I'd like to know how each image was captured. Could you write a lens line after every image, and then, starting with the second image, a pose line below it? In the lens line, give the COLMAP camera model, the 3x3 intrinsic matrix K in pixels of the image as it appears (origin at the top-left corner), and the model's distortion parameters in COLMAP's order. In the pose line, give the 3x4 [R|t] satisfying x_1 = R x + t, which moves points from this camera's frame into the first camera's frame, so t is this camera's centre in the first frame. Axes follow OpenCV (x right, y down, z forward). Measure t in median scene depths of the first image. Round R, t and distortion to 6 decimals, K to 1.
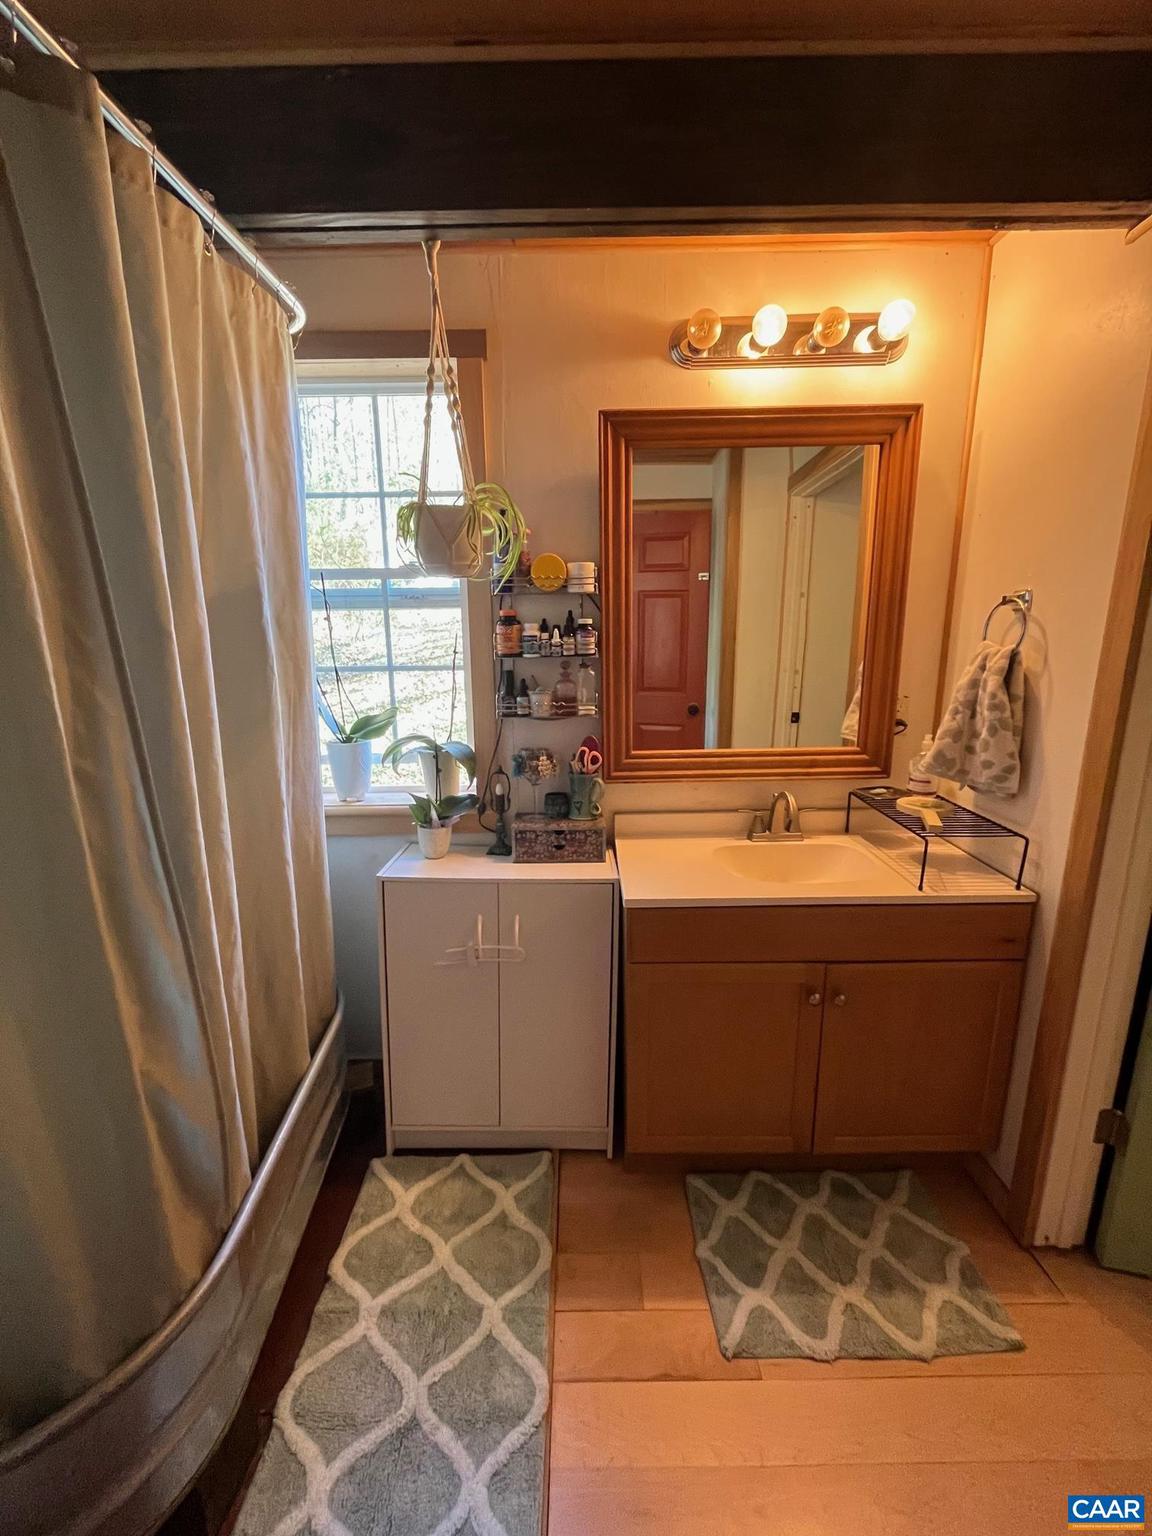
lens RADIAL K [[622.0, 0, 575.0], [0, 622.0, 763.5], [0, 0, 1]] dist [-0.000072, -0.002075]
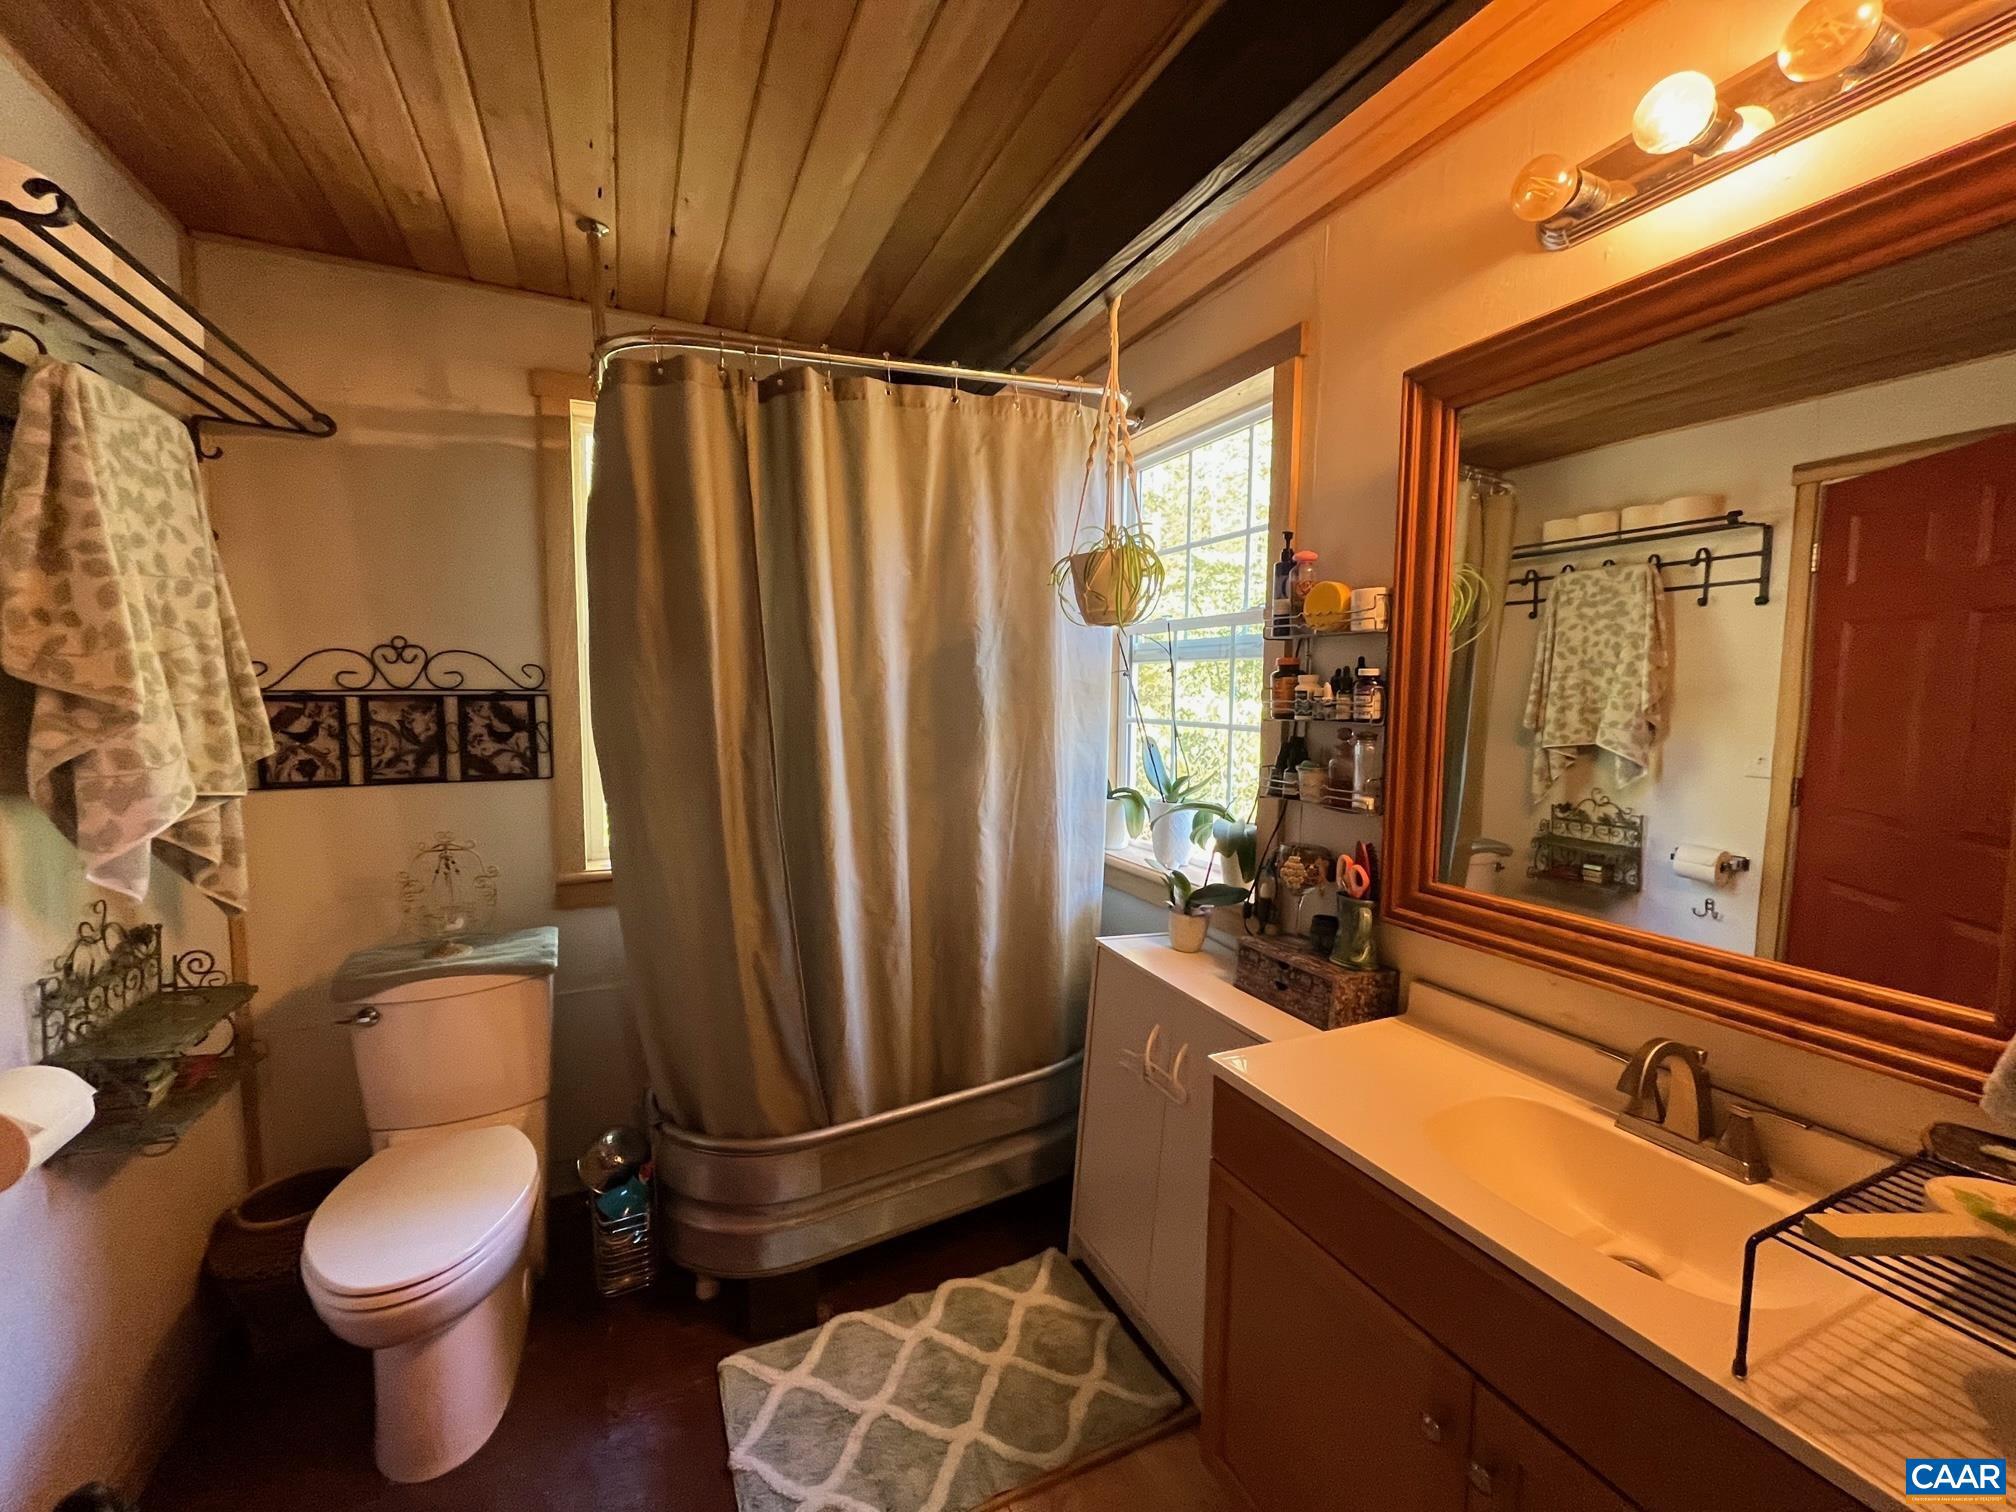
lens RADIAL K [[816.4, 0, 1003.4], [0, 816.4, 752.6], [0, 0, 1]] dist [-0.000072, -0.002075]
pose [[0.417613, 0.086397, -0.904508, 0.706683], [-0.206918, 0.978356, -0.002084, -0.061760], [0.884751, 0.188029, 0.426451, 0.300503]]
